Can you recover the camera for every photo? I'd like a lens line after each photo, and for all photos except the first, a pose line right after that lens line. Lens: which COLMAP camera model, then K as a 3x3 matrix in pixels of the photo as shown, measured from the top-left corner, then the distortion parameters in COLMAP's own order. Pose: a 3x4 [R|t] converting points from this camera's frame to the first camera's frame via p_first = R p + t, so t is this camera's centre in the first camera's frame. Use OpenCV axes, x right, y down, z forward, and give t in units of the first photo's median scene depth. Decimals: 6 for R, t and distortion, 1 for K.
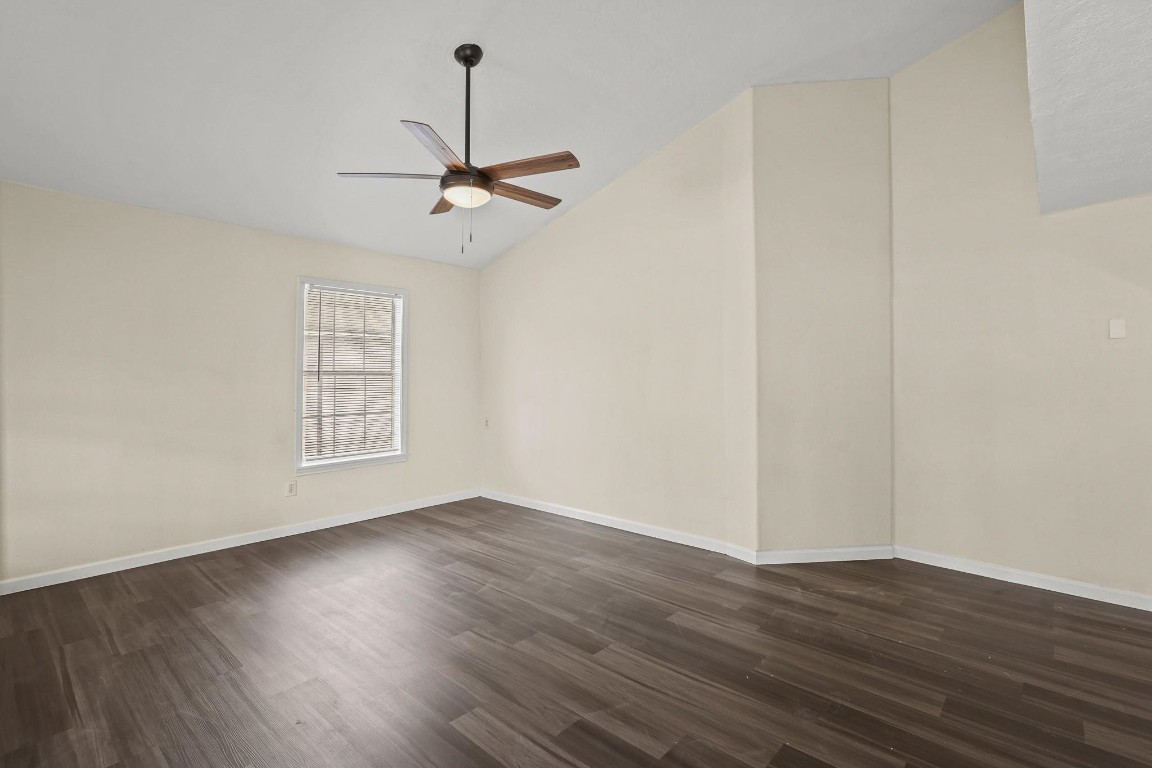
lens RADIAL K [[527.0, 0, 578.8], [0, 527.0, 378.3], [0, 0, 1]] dist [-0.000173, -0.000059]
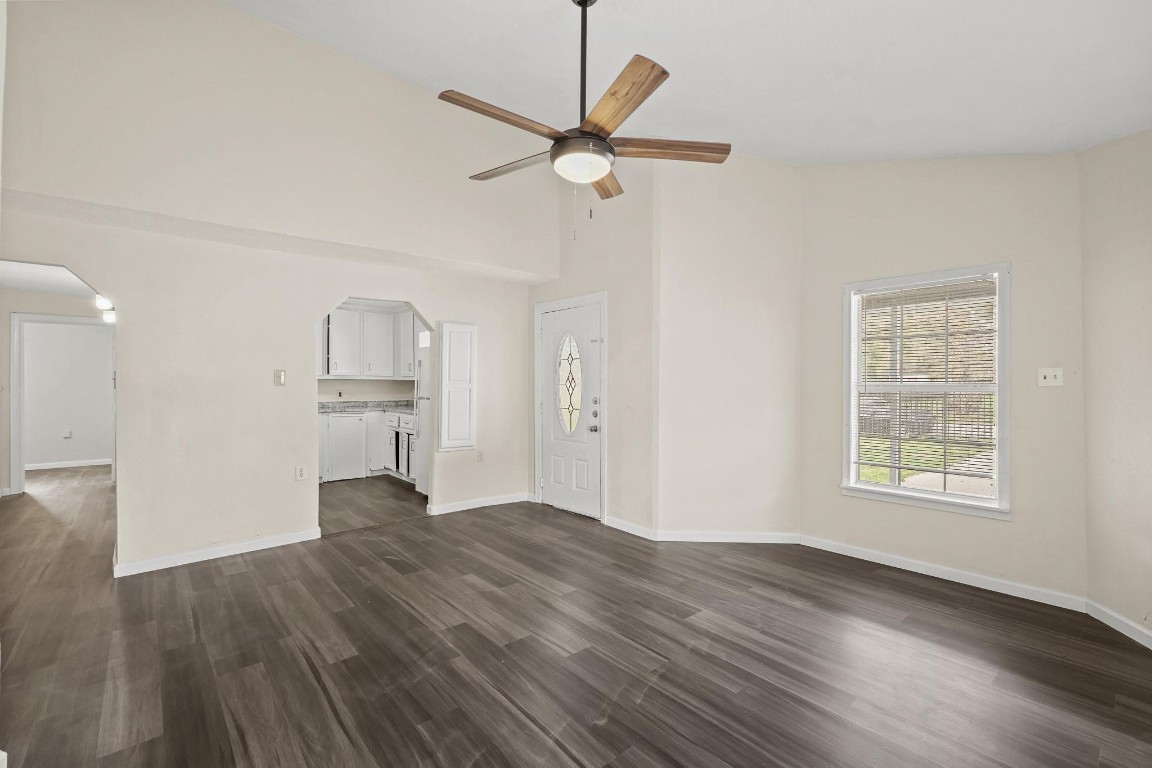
lens RADIAL K [[527.0, 0, 573.8], [0, 527.0, 381.2], [0, 0, 1]] dist [-0.000173, -0.000059]
pose [[-0.989433, -0.006240, 0.144854, -0.397698], [-0.004647, 0.999925, 0.011332, -0.027684], [-0.144914, 0.010539, -0.989388, 2.223233]]
